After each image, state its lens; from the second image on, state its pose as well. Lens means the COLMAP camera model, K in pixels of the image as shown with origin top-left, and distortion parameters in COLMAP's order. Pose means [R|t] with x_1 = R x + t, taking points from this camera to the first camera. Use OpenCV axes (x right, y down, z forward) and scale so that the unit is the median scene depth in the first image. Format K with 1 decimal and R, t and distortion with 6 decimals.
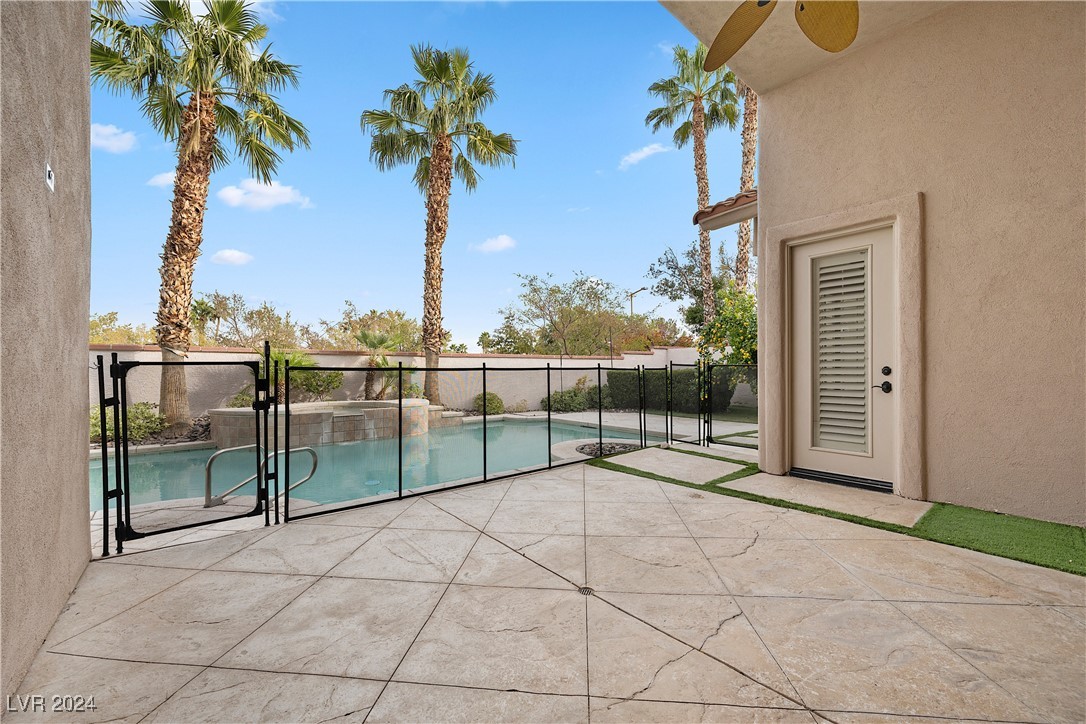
lens RADIAL K [[421.4, 0, 543.9], [0, 421.4, 371.5], [0, 0, 1]] dist [-0.007224, 0.000007]
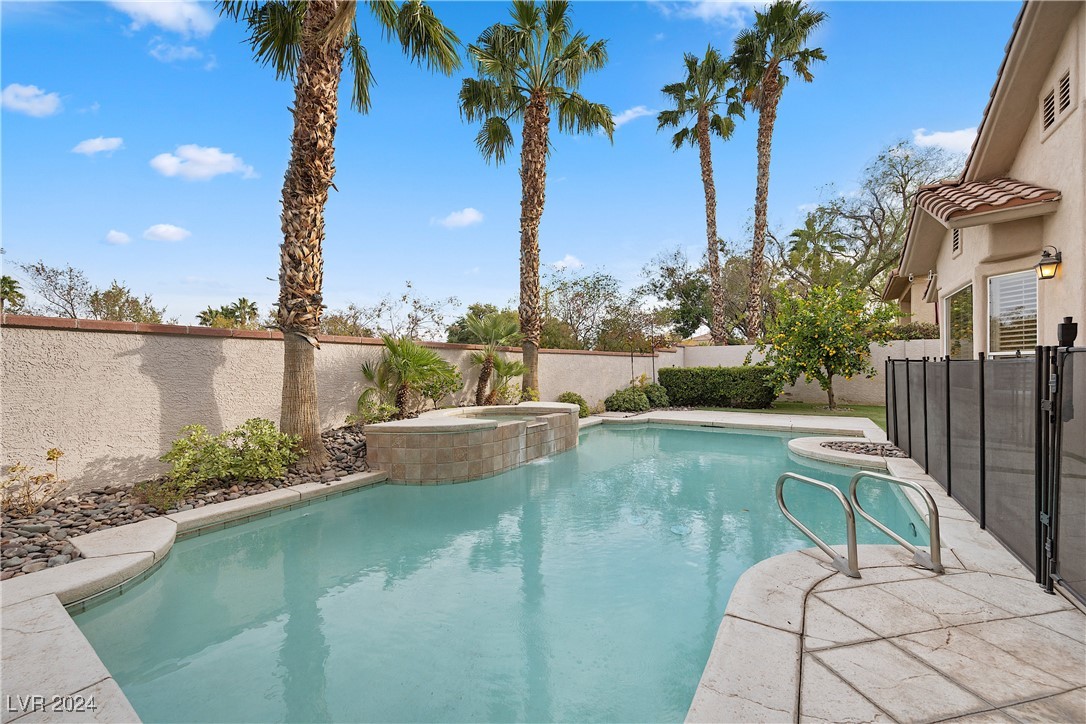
lens RADIAL K [[421.4, 0, 543.9], [0, 421.4, 371.5], [0, 0, 1]] dist [-0.007224, 0.000007]
pose [[0.957773, -0.004353, 0.287492, -0.490793], [0.003752, 0.999989, 0.002640, 0.001554], [-0.287501, -0.001450, 0.957779, 0.180858]]
